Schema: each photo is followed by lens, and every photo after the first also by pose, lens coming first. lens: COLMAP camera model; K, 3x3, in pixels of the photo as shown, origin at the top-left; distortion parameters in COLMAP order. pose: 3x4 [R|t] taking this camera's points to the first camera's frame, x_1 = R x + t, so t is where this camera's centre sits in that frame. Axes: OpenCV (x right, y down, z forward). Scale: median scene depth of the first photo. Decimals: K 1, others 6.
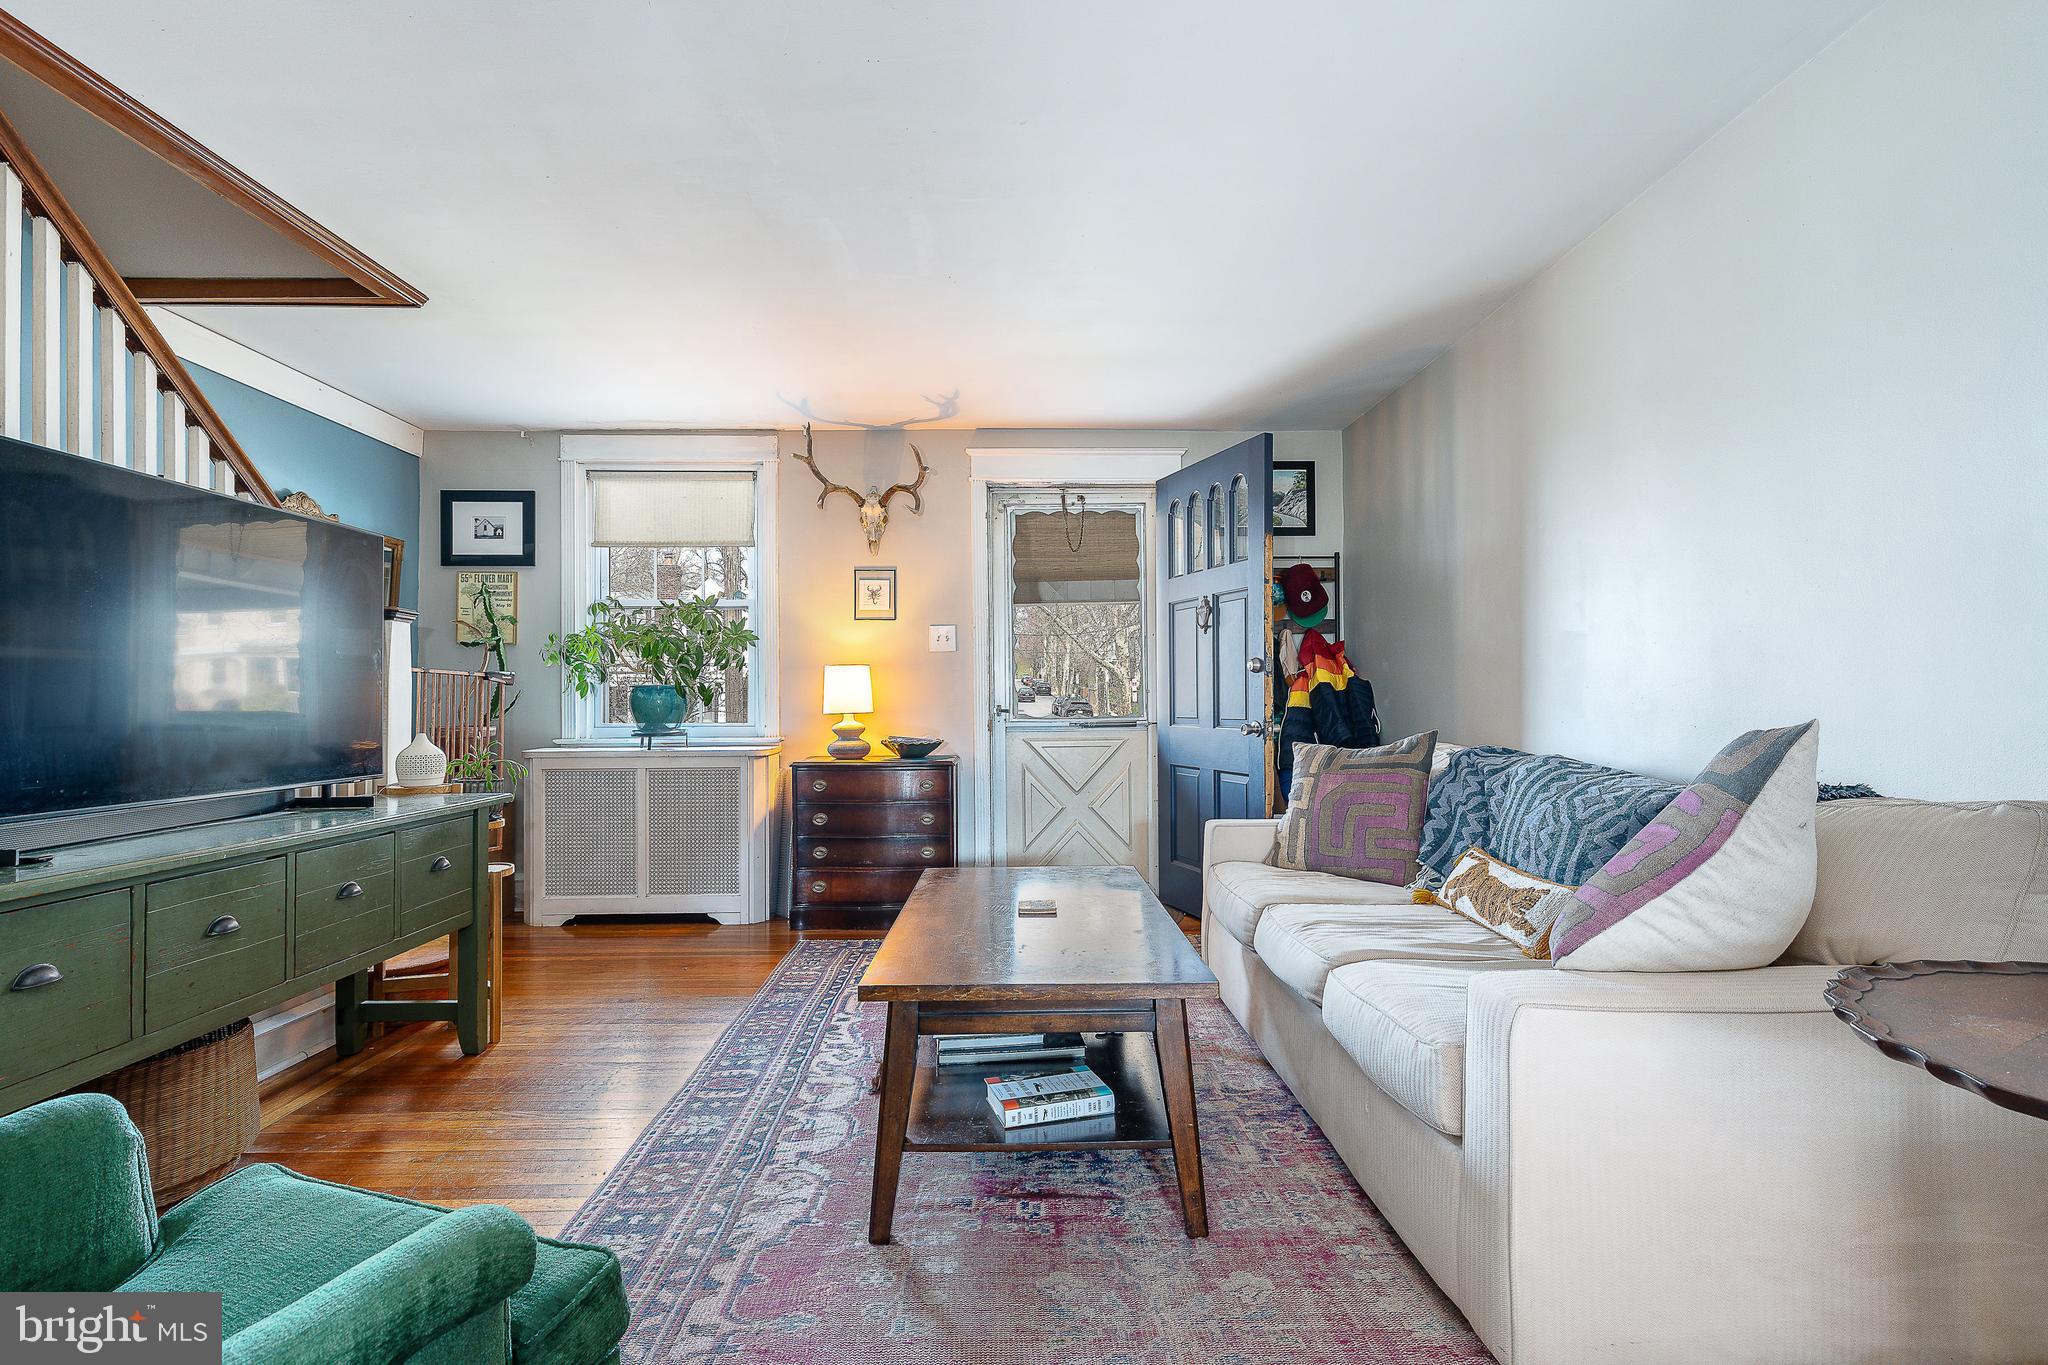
lens RADIAL K [[920.5, 0, 1026.6], [0, 920.5, 684.9], [0, 0, 1]] dist [0.005491, 0.000687]
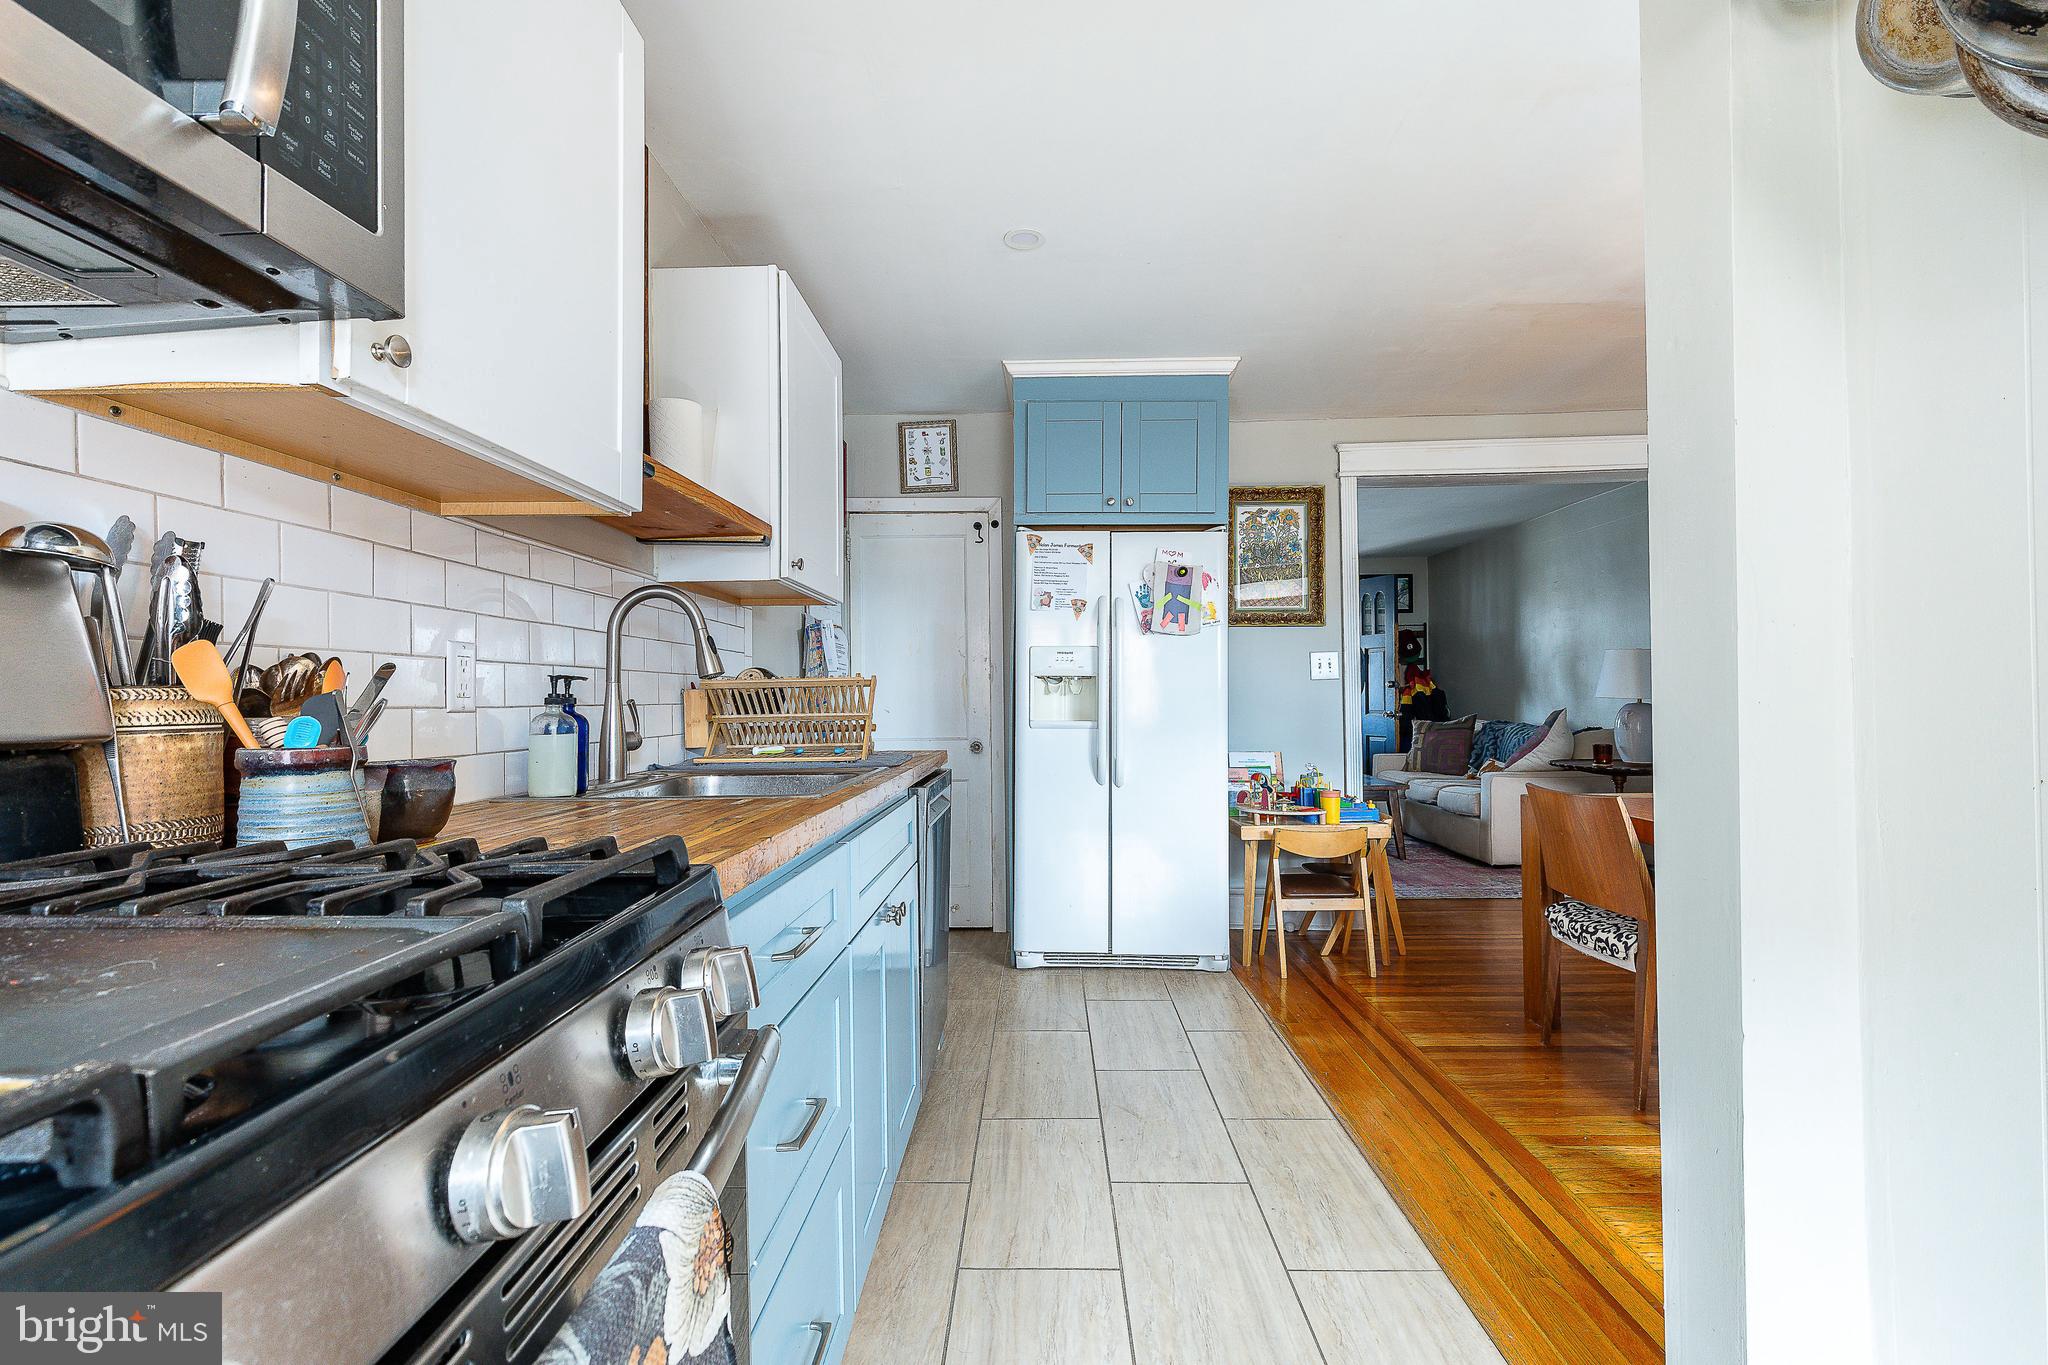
lens RADIAL K [[920.5, 0, 1027.3], [0, 920.5, 687.8], [0, 0, 1]] dist [0.005491, 0.000687]
pose [[0.998907, -0.003879, -0.046590, -0.613976], [0.004205, 0.999967, 0.006885, -0.039773], [0.046562, -0.007073, 0.998890, -1.457234]]
